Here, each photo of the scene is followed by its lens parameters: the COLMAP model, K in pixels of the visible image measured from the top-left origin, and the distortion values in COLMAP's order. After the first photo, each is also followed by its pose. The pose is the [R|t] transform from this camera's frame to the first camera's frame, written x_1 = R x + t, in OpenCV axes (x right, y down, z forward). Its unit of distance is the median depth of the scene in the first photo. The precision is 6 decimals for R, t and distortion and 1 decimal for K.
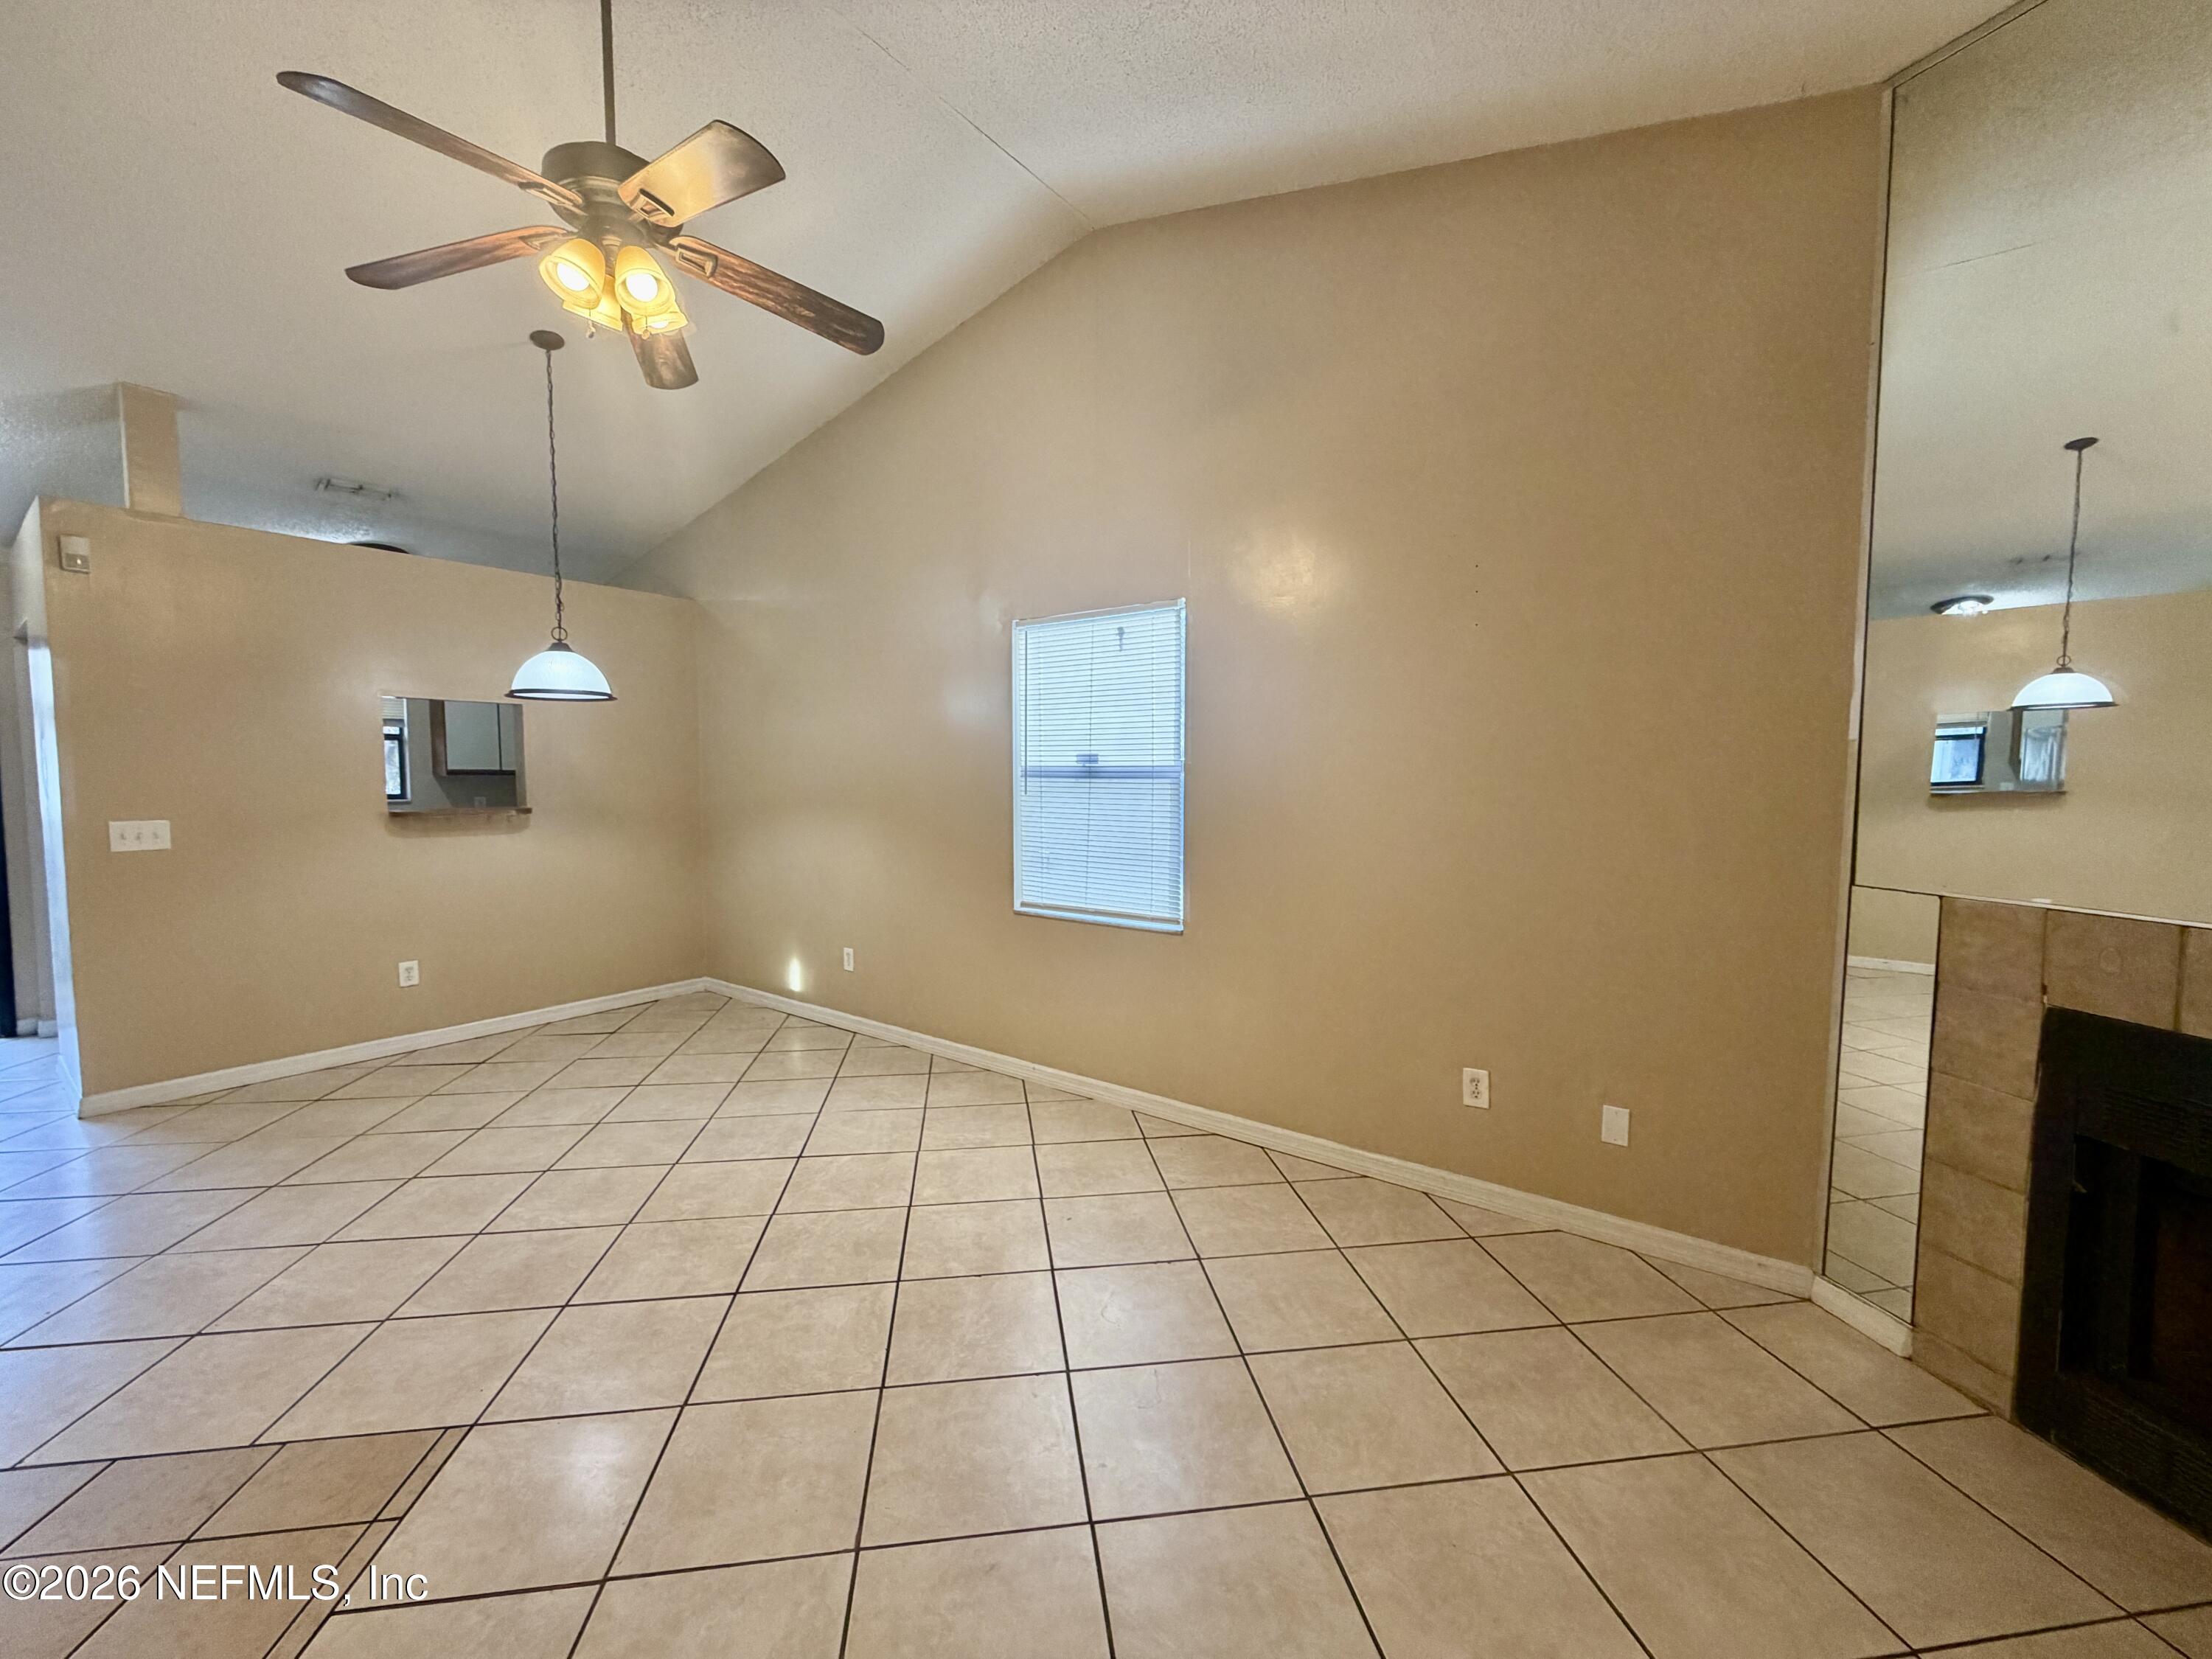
lens RADIAL K [[881.9, 0, 1092.0], [0, 881.9, 831.5], [0, 0, 1]] dist [0.008094, -0.001516]
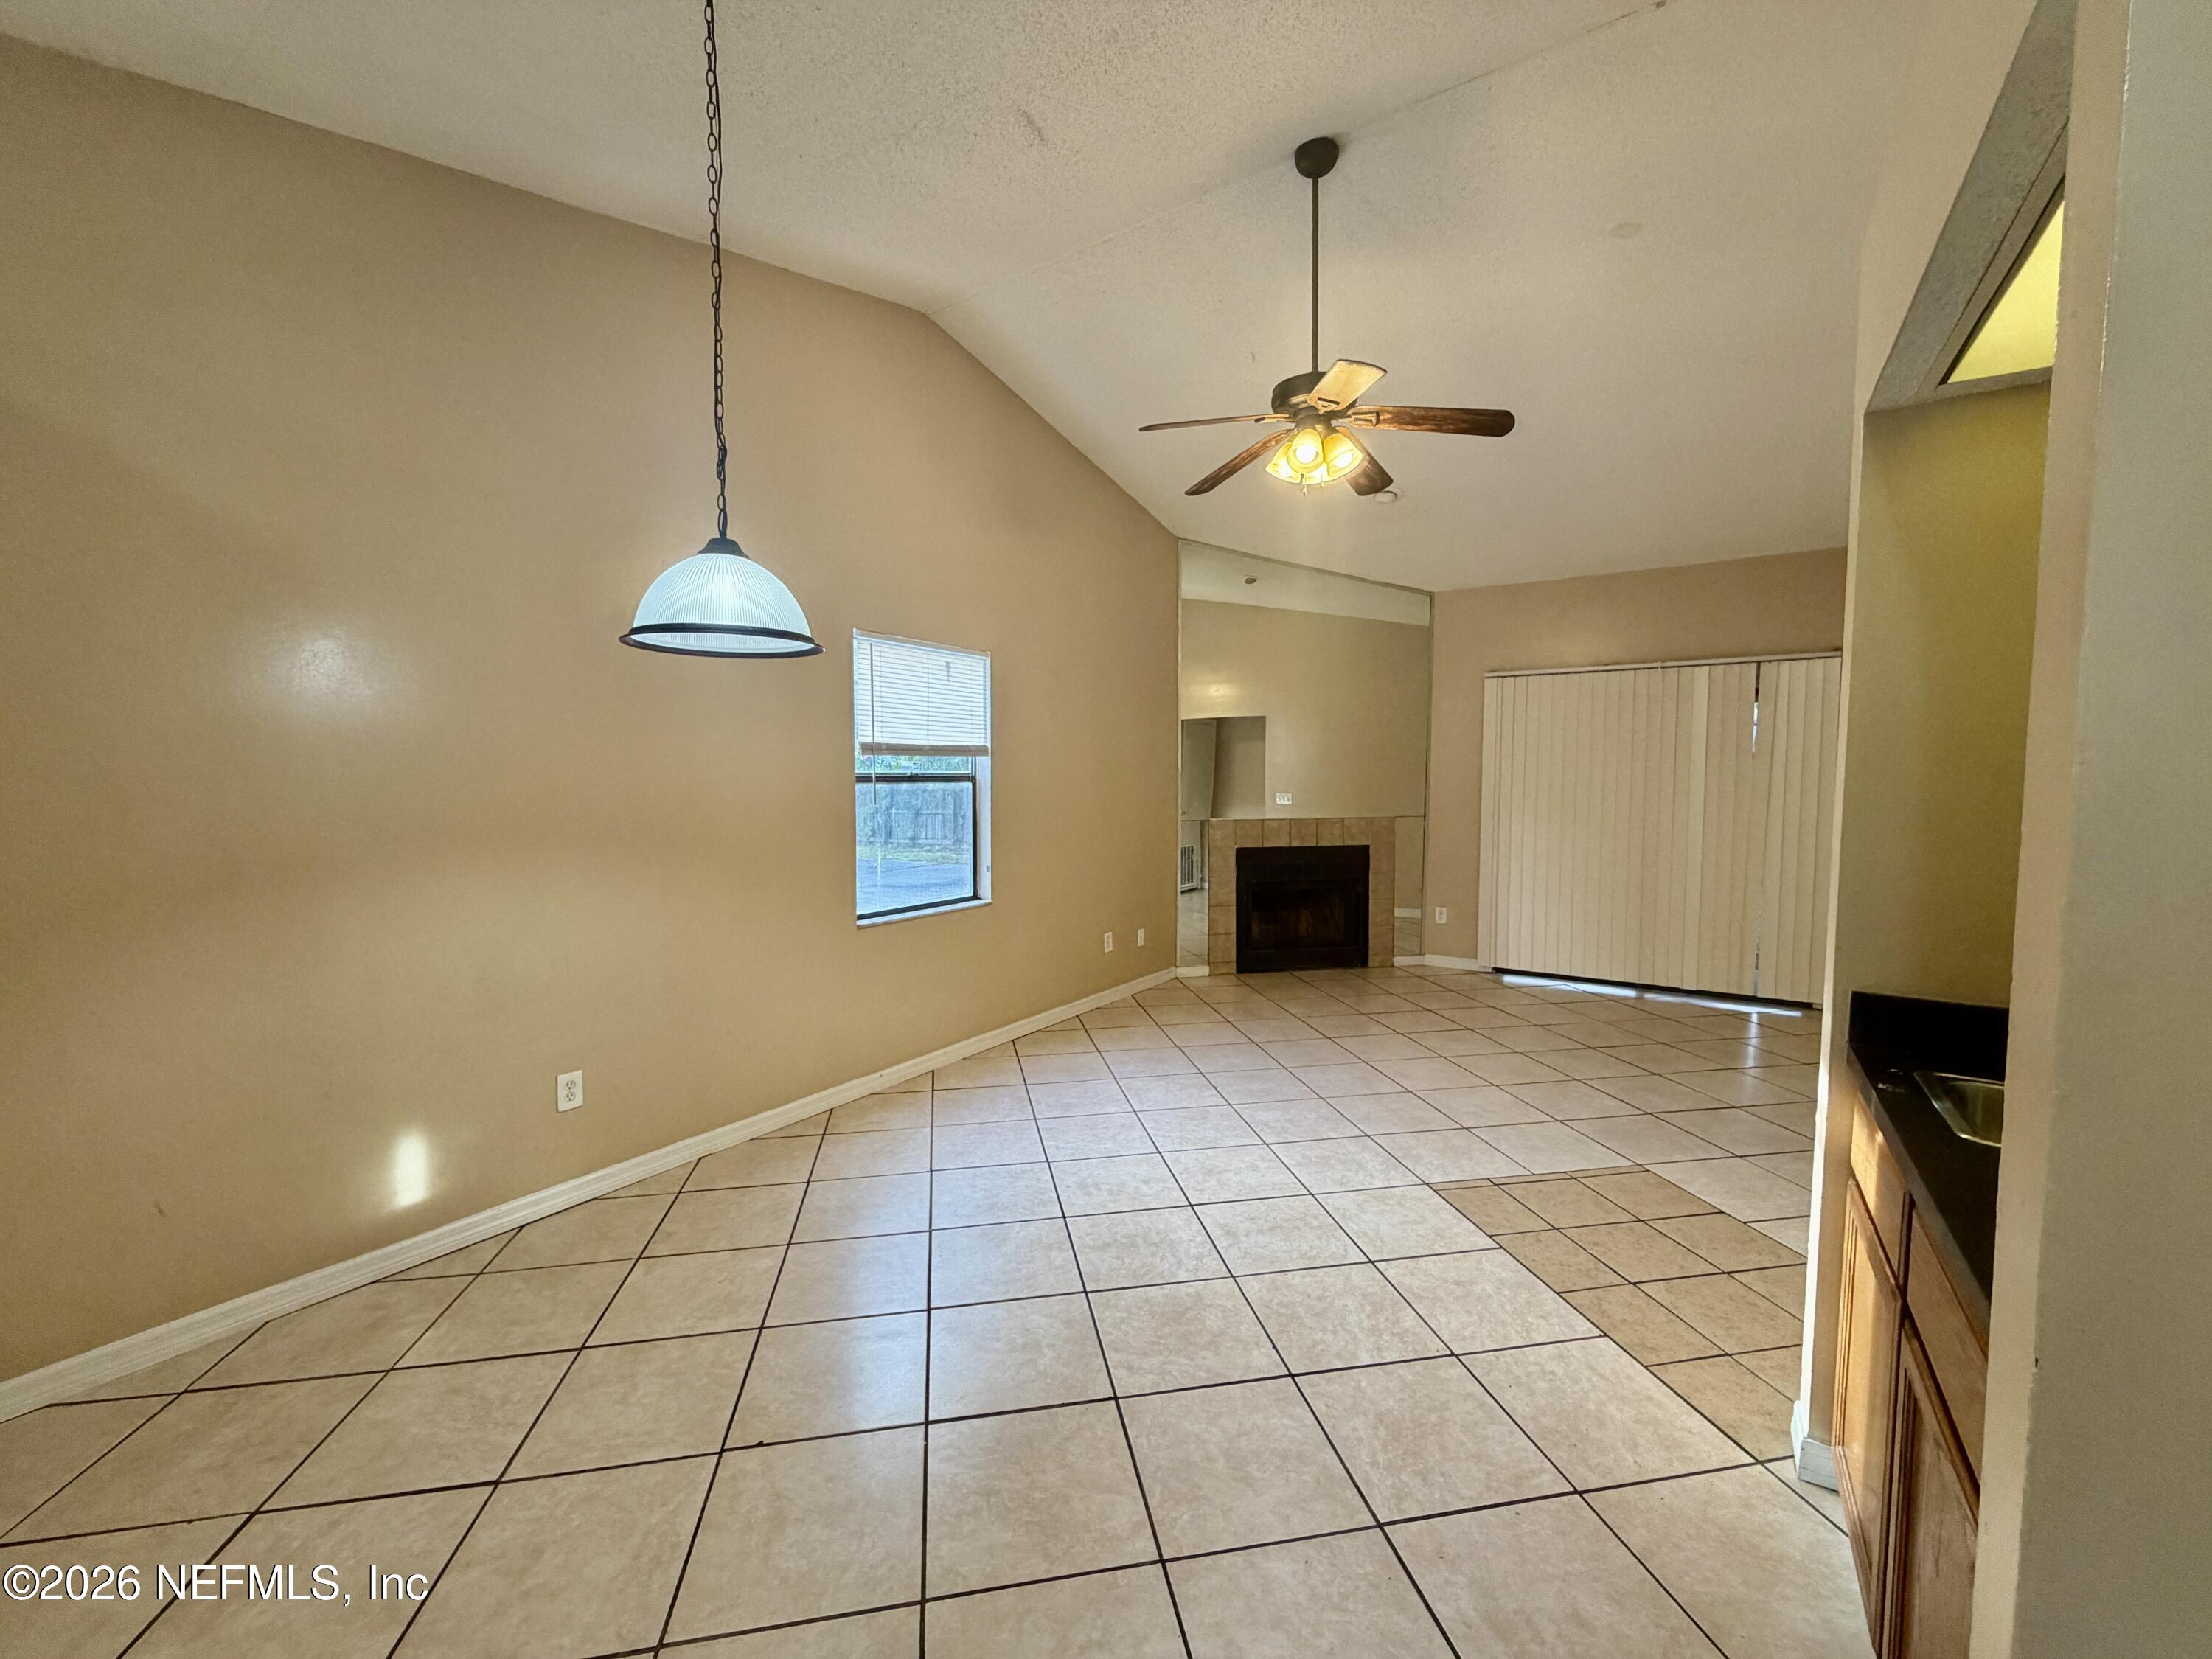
lens RADIAL K [[881.9, 0, 1098.0], [0, 881.9, 849.2], [0, 0, 1]] dist [0.008094, -0.001516]
pose [[-0.043053, -0.083854, 0.995548, -1.001680], [0.064479, 0.994161, 0.086525, -0.058478], [-0.996990, 0.067917, -0.037395, 0.724137]]
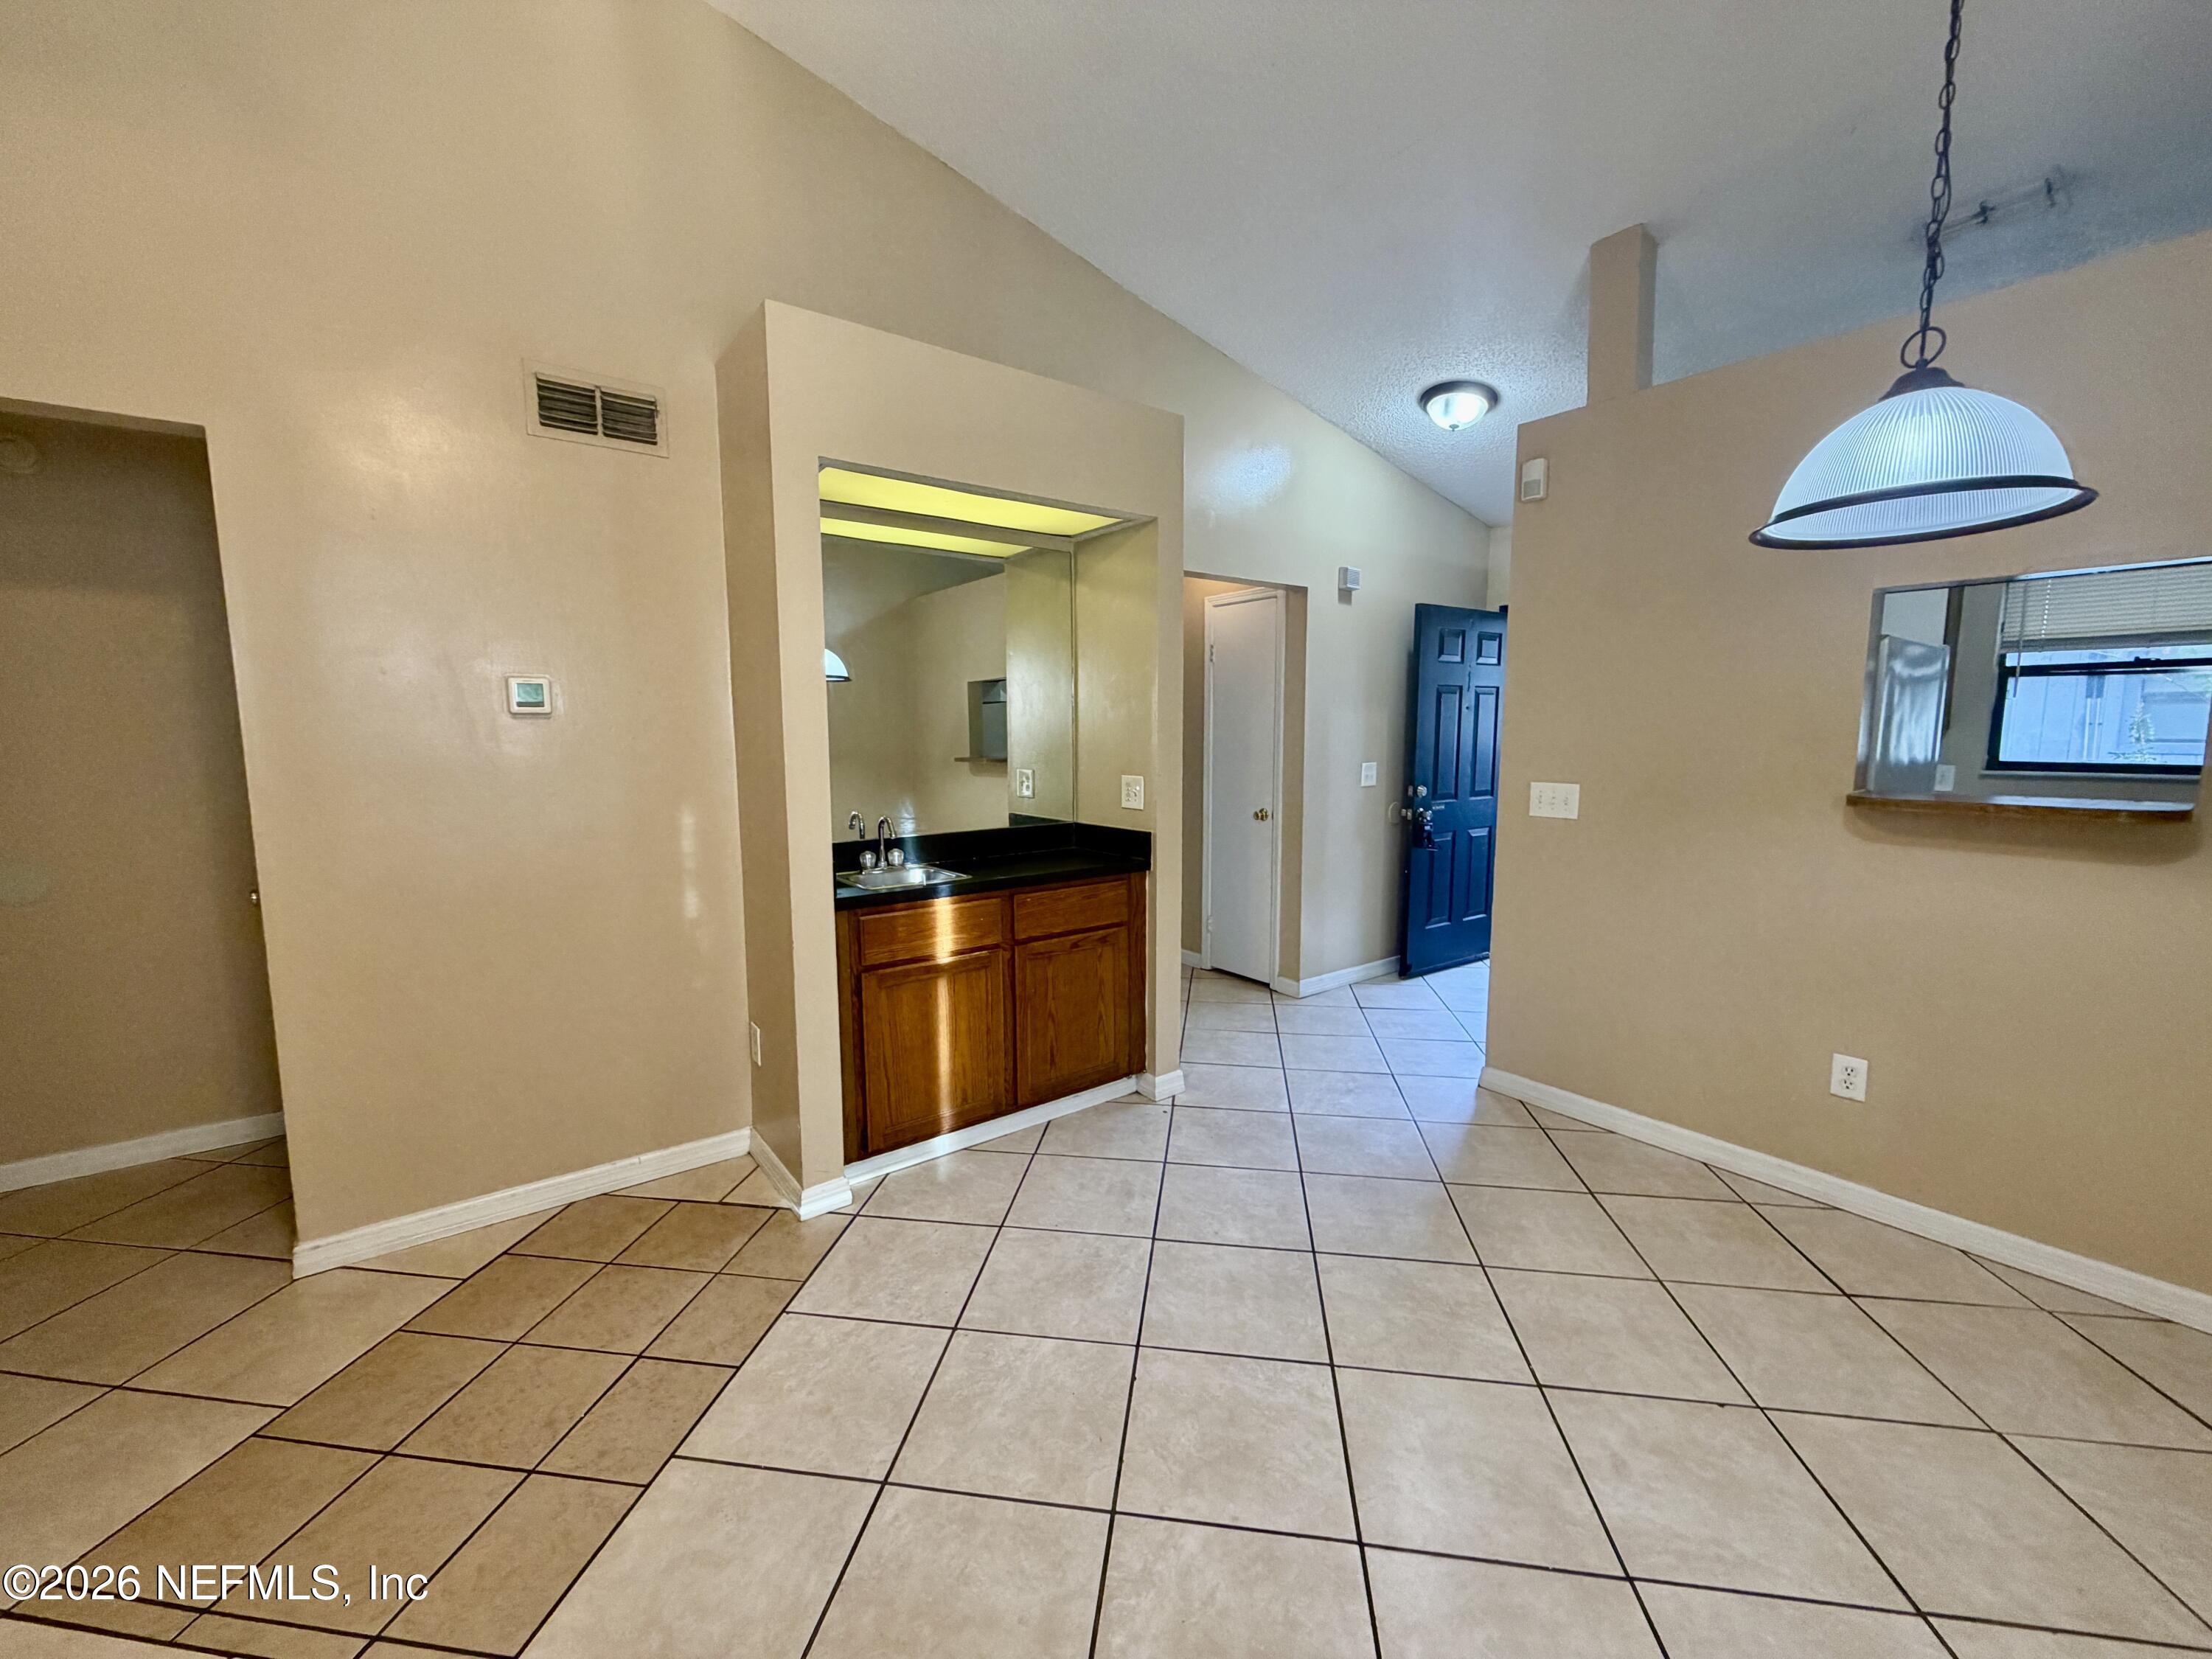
lens RADIAL K [[881.9, 0, 1107.6], [0, 881.9, 837.1], [0, 0, 1]] dist [0.008094, -0.001516]
pose [[-0.270275, 0.116355, -0.955727, -0.113721], [-0.062949, 0.988411, 0.138136, -0.044486], [0.960723, 0.097496, -0.259818, 0.697202]]
